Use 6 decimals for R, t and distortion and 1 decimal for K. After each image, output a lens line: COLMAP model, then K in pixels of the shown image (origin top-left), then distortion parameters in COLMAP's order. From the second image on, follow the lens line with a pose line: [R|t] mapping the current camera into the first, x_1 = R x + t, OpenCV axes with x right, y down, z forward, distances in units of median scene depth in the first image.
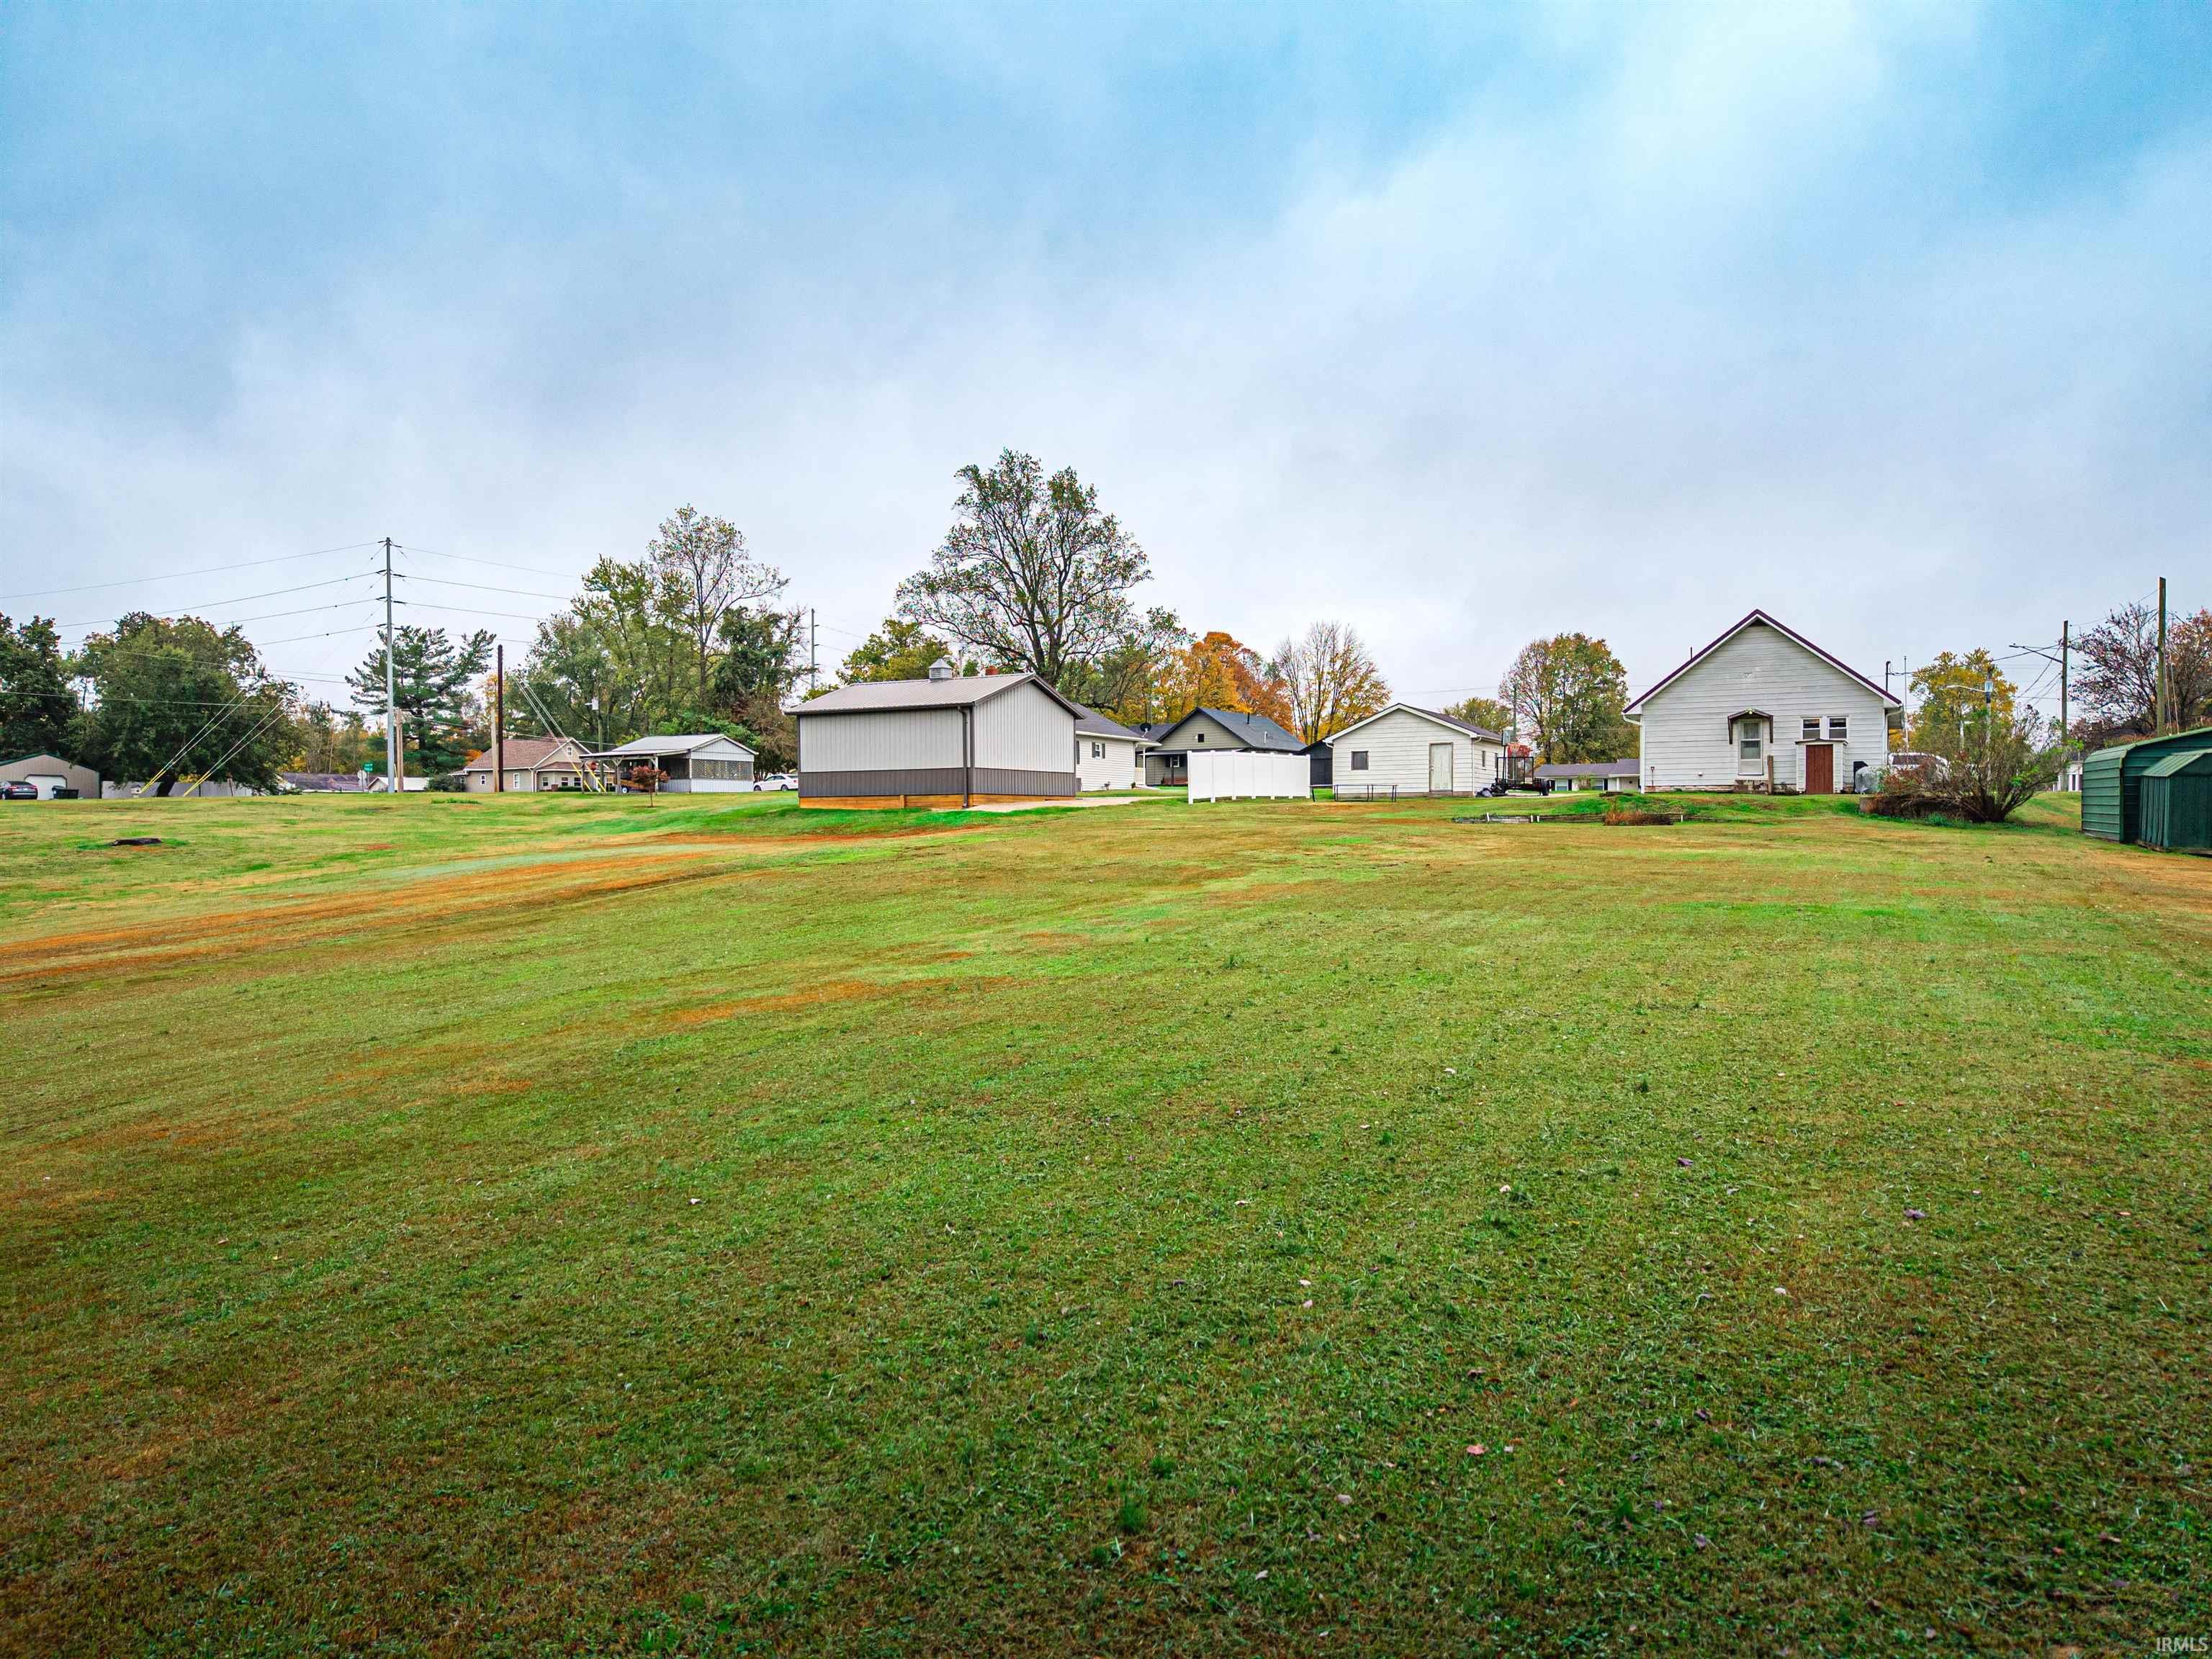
lens RADIAL K [[1452.0, 0, 1098.2], [0, 1452.0, 826.2], [0, 0, 1]] dist [-0.015726, -0.004121]
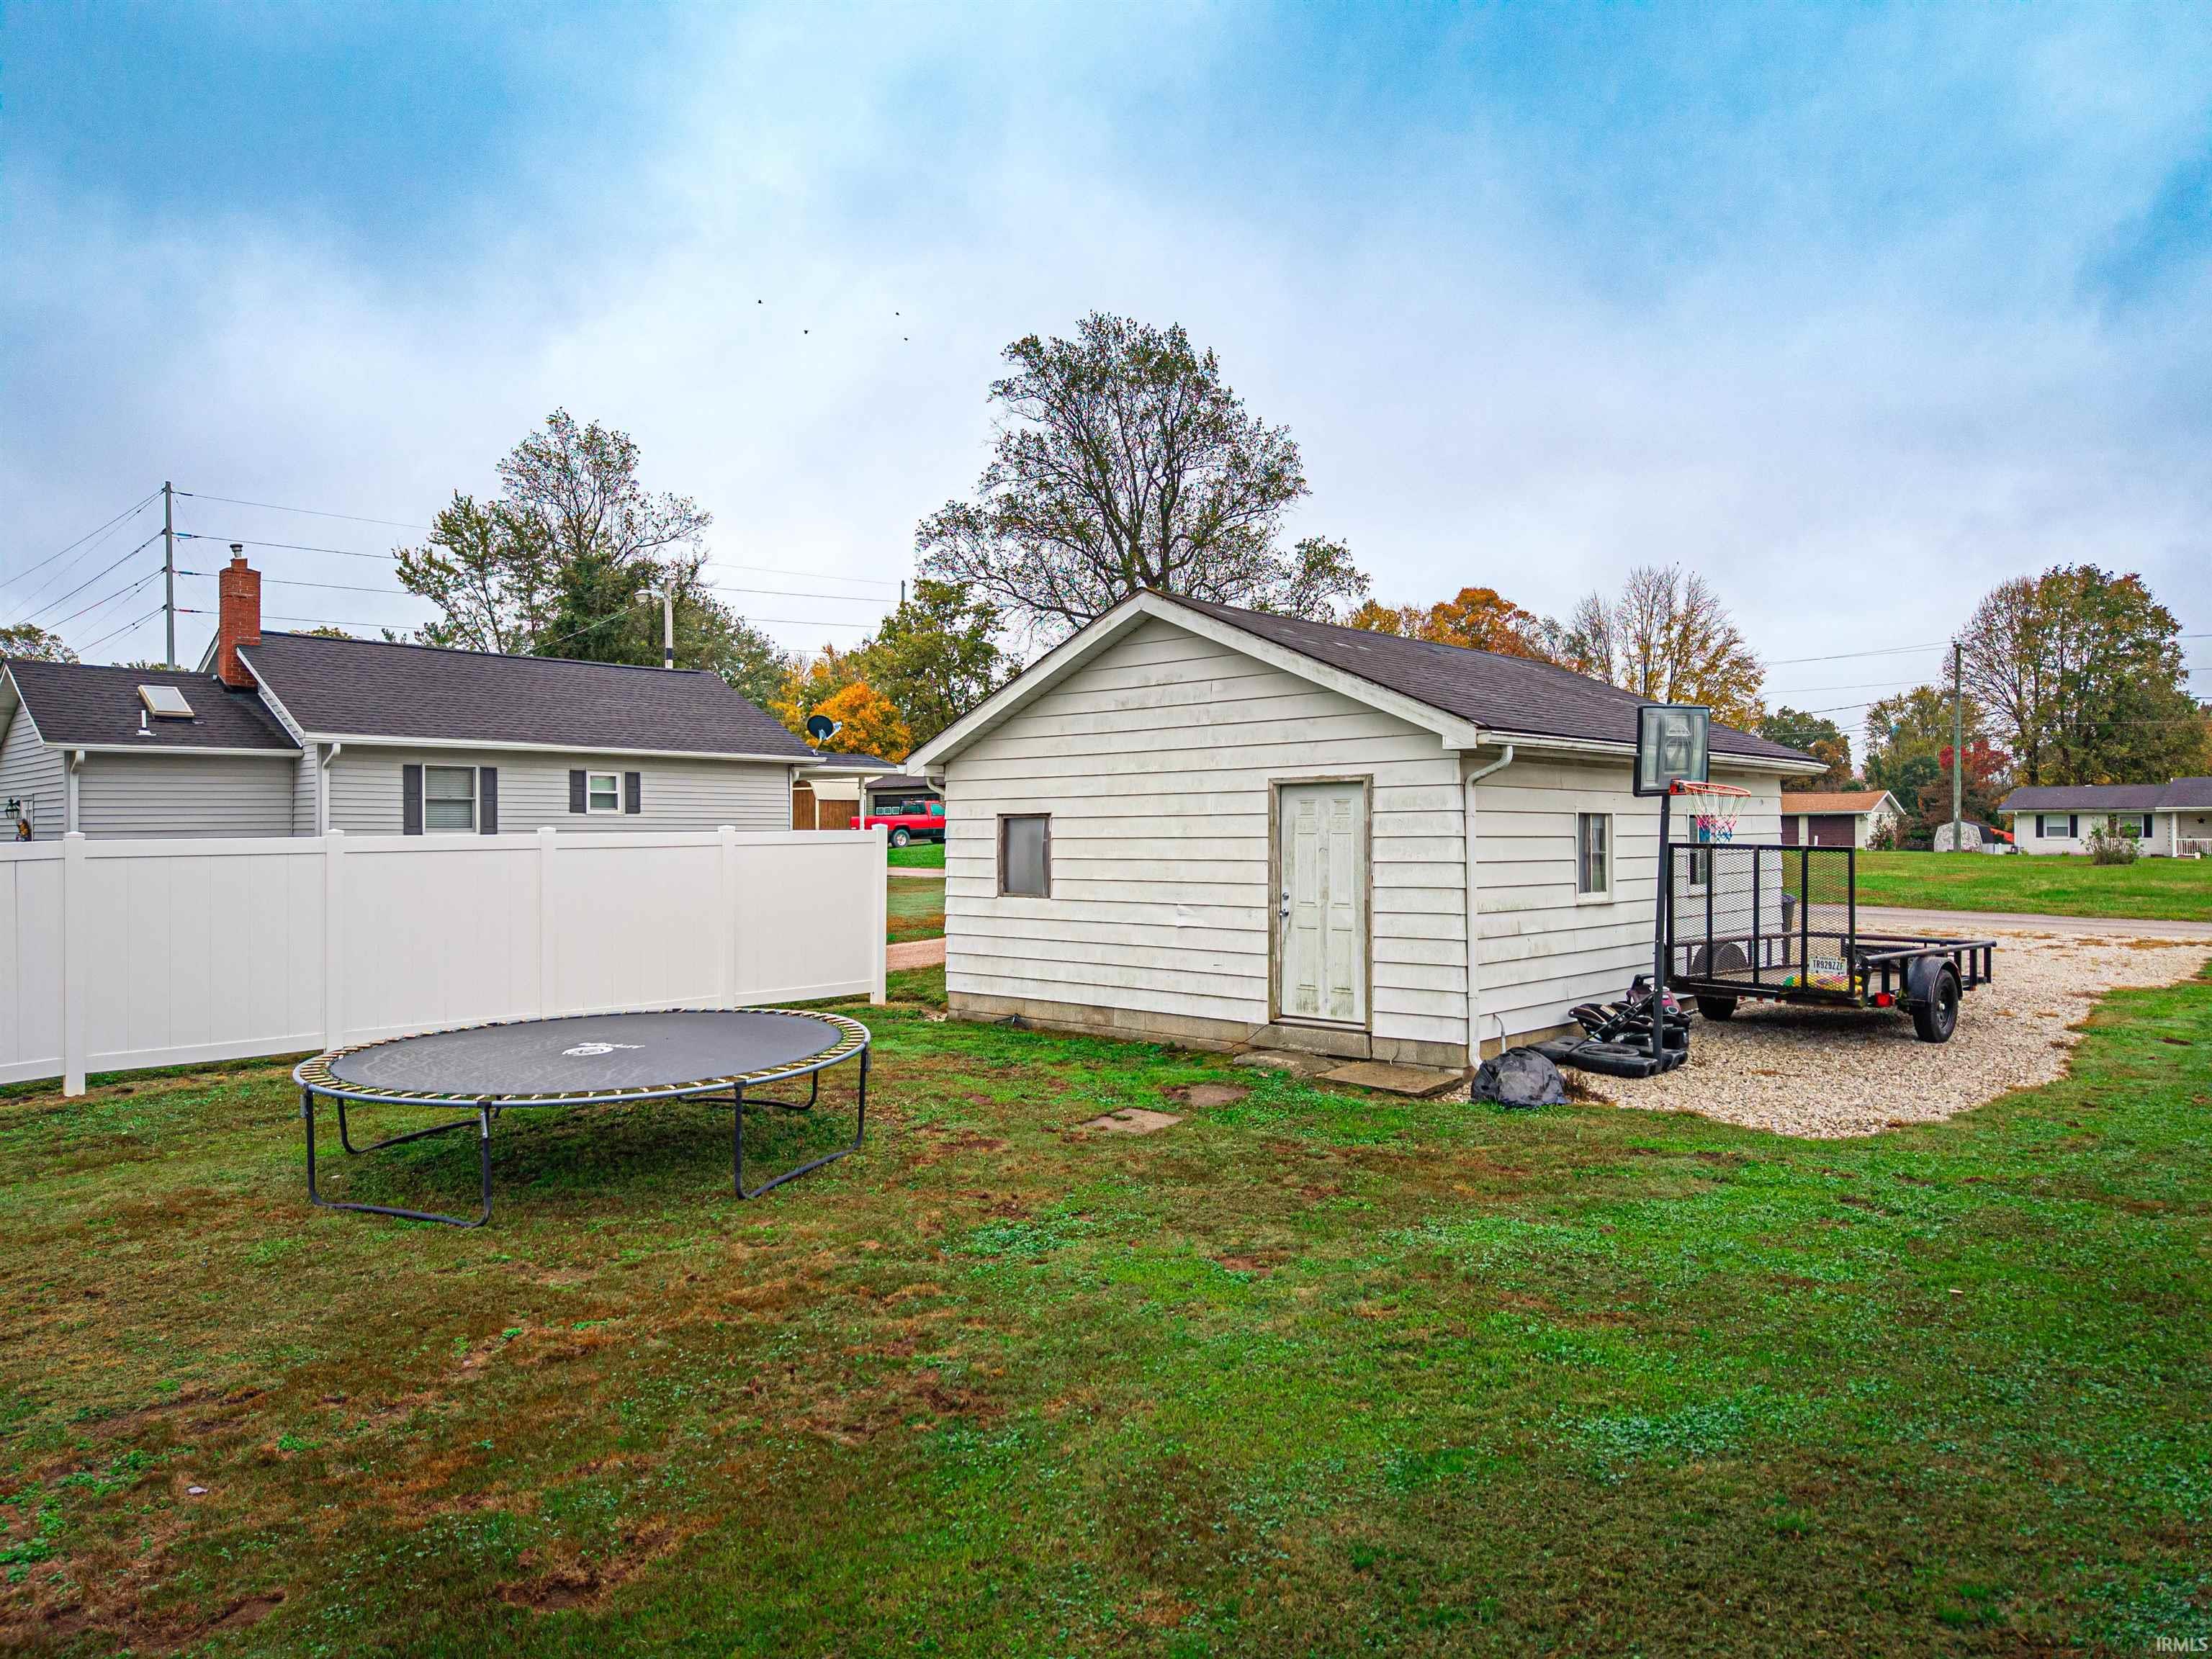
lens RADIAL K [[1452.0, 0, 1103.5], [0, 1452.0, 821.6], [0, 0, 1]] dist [-0.015726, -0.004121]
pose [[0.961753, 0.000421, -0.273919, 0.120787], [-0.003204, 0.999948, -0.009711, -0.022940], [0.273900, 0.010217, 0.961704, 0.372861]]
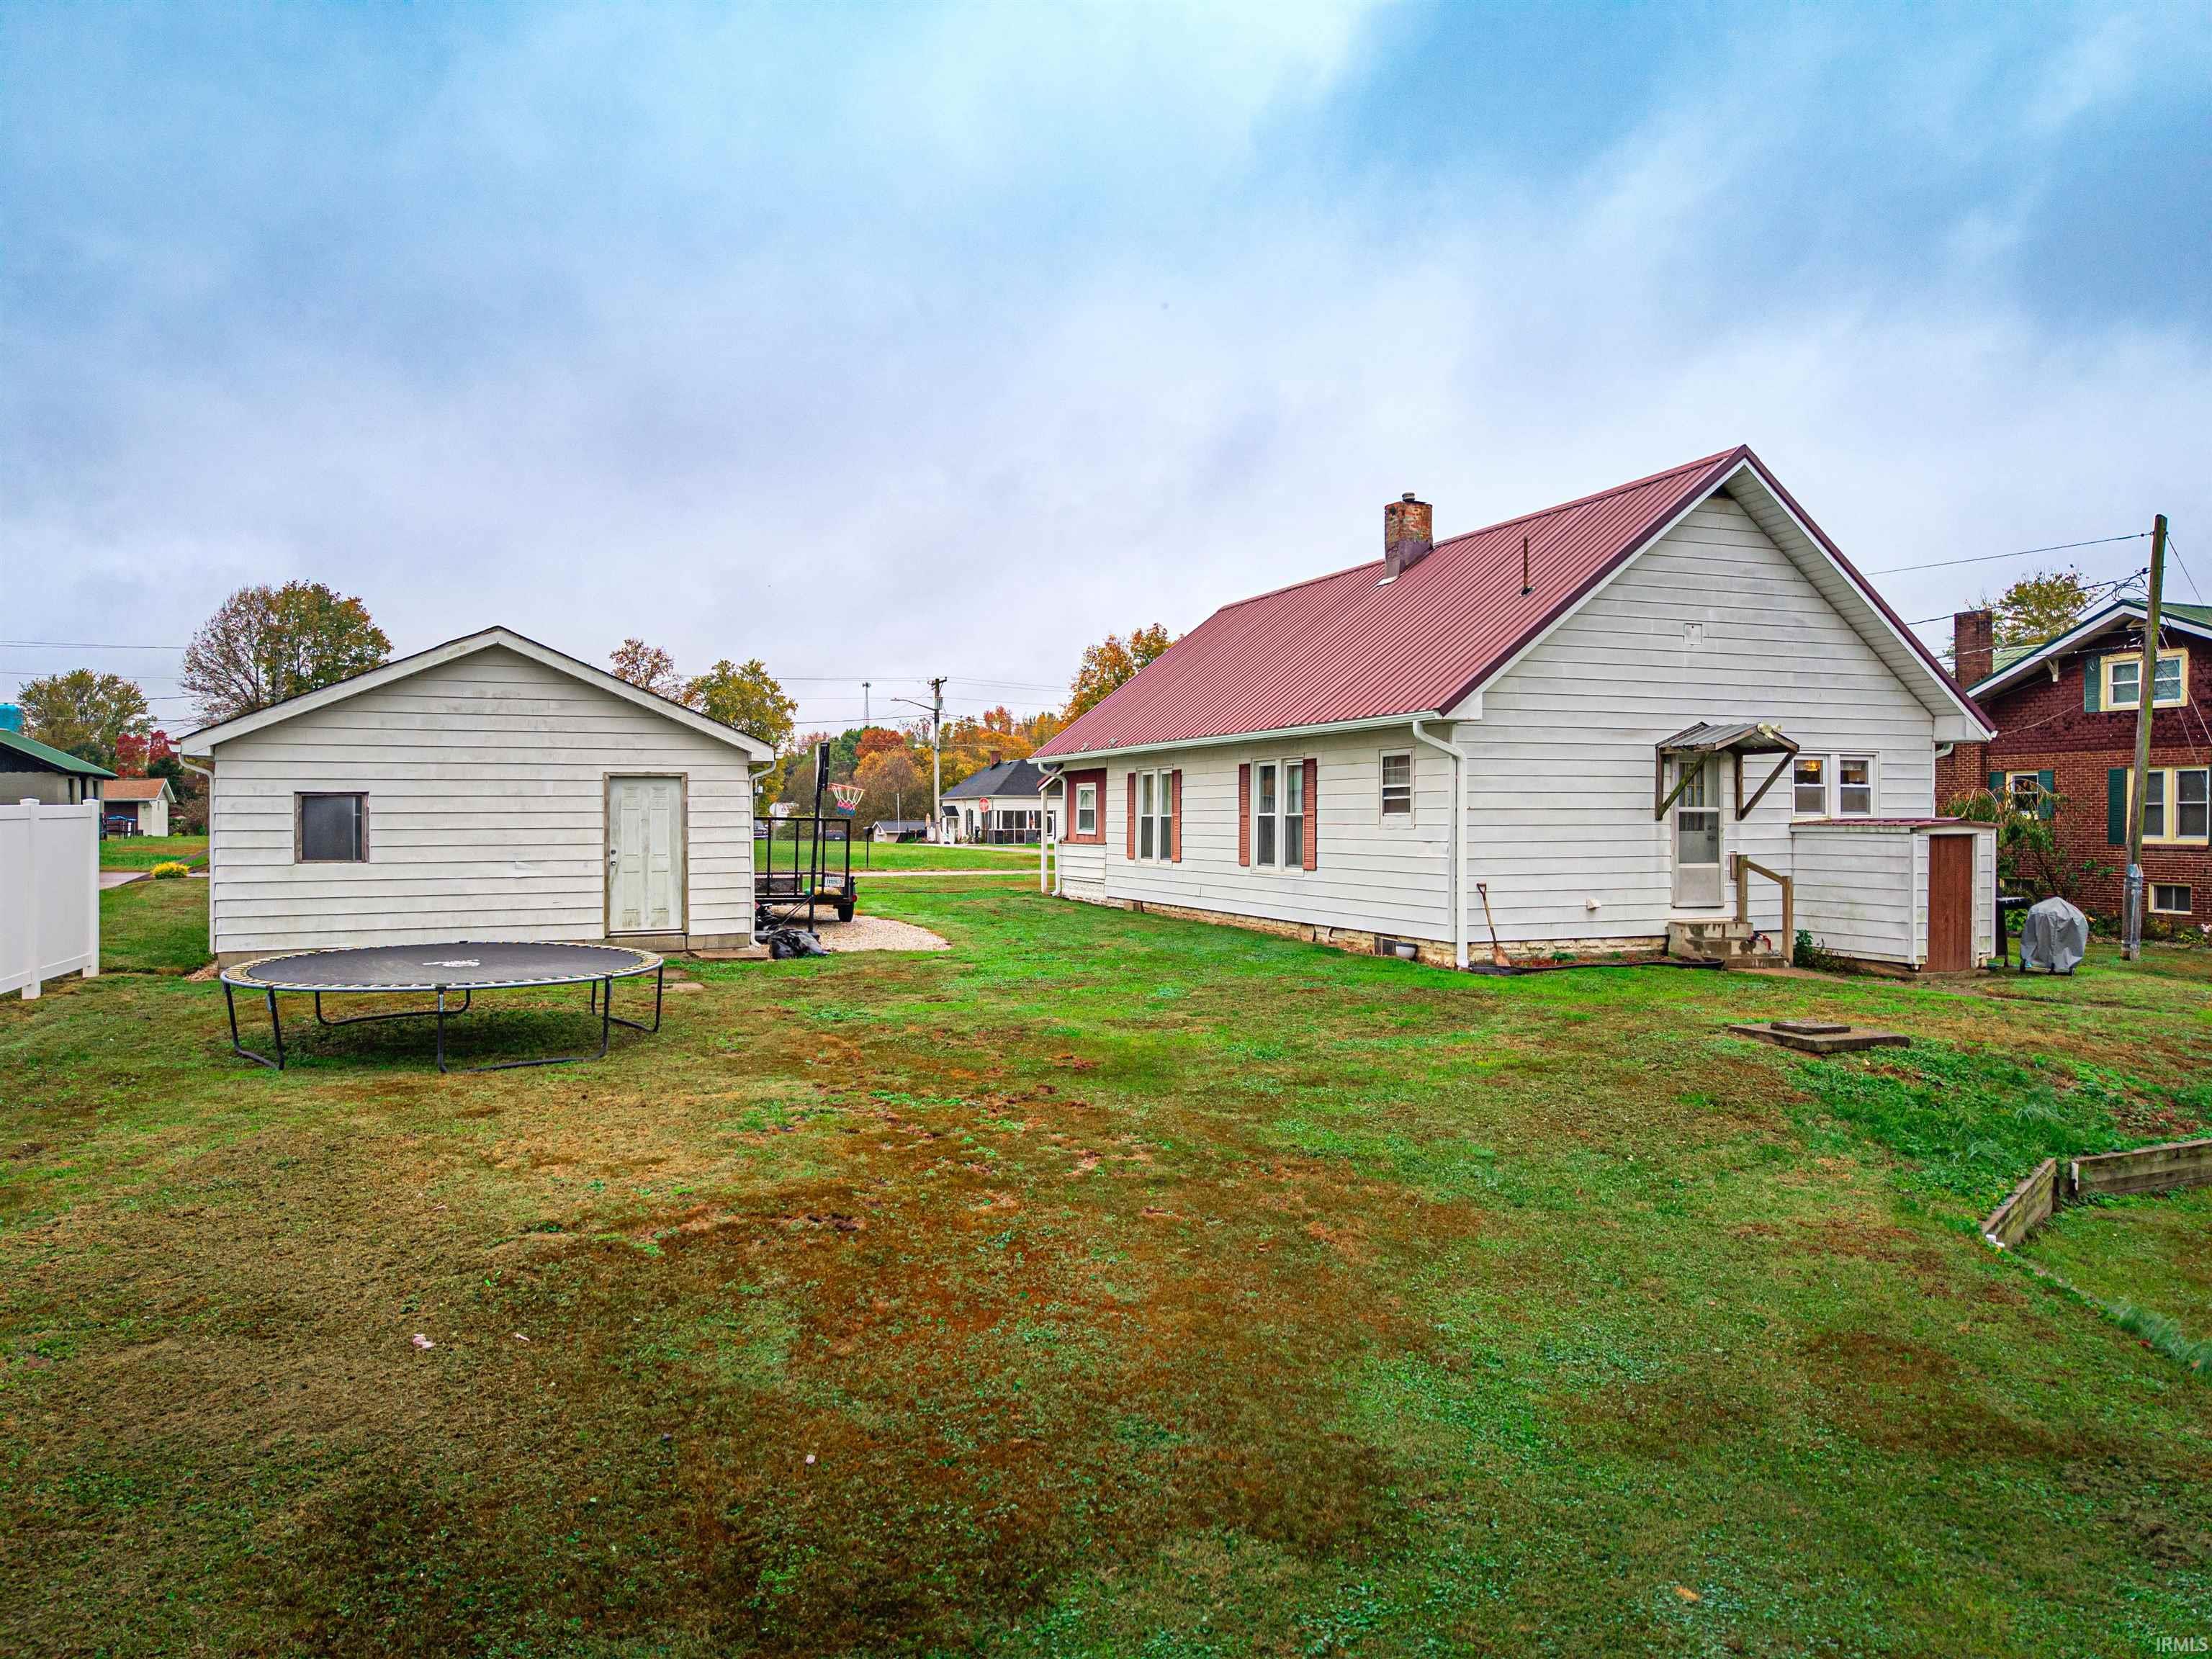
lens RADIAL K [[1452.0, 0, 1101.7], [0, 1452.0, 835.2], [0, 0, 1]] dist [-0.015726, -0.004121]
pose [[0.619365, -0.005430, 0.785084, 0.028319], [0.001553, 0.999983, 0.005691, -0.021404], [-0.785101, -0.002305, 0.619363, 0.343684]]
